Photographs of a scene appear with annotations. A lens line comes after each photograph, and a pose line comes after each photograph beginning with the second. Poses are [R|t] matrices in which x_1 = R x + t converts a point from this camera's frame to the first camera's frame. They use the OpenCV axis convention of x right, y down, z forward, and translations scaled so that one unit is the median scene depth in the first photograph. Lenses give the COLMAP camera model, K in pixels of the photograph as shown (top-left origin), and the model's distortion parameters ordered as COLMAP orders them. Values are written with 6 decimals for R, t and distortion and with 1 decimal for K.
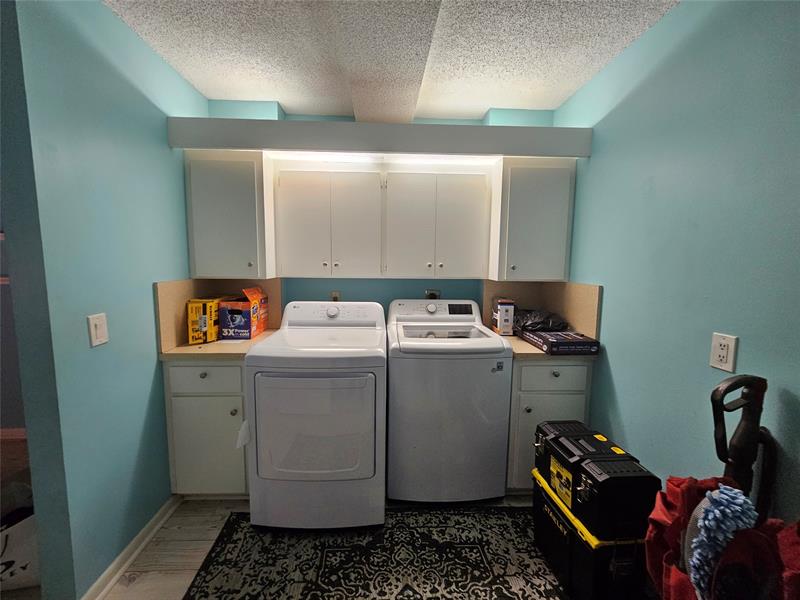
lens RADIAL K [[330.7, 0, 396.6], [0, 330.7, 296.1], [0, 0, 1]] dist [0.000436, 0.000333]
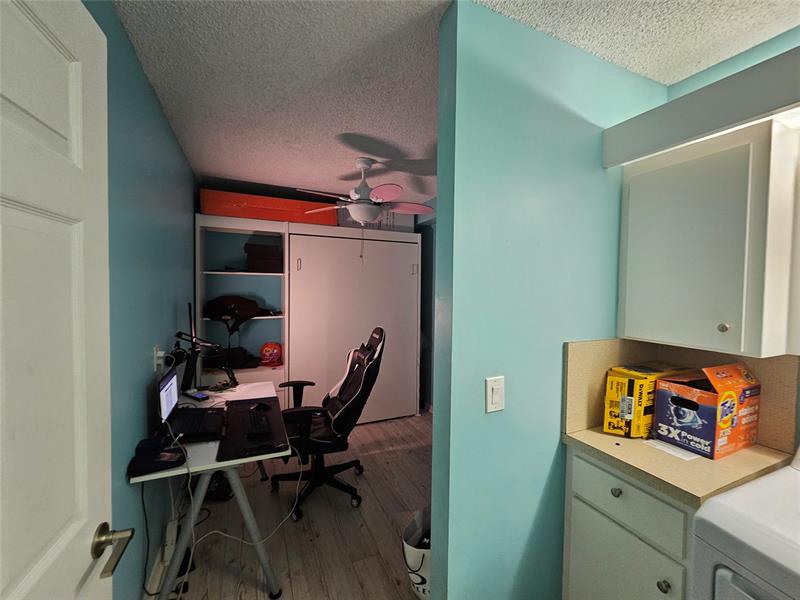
lens RADIAL K [[330.7, 0, 396.6], [0, 330.7, 296.1], [0, 0, 1]] dist [0.000436, 0.000333]
pose [[0.364373, 0.019448, -0.931050, -0.129342], [-0.111933, 0.993448, -0.023054, -0.077575], [0.924502, 0.112615, 0.364162, 0.290279]]
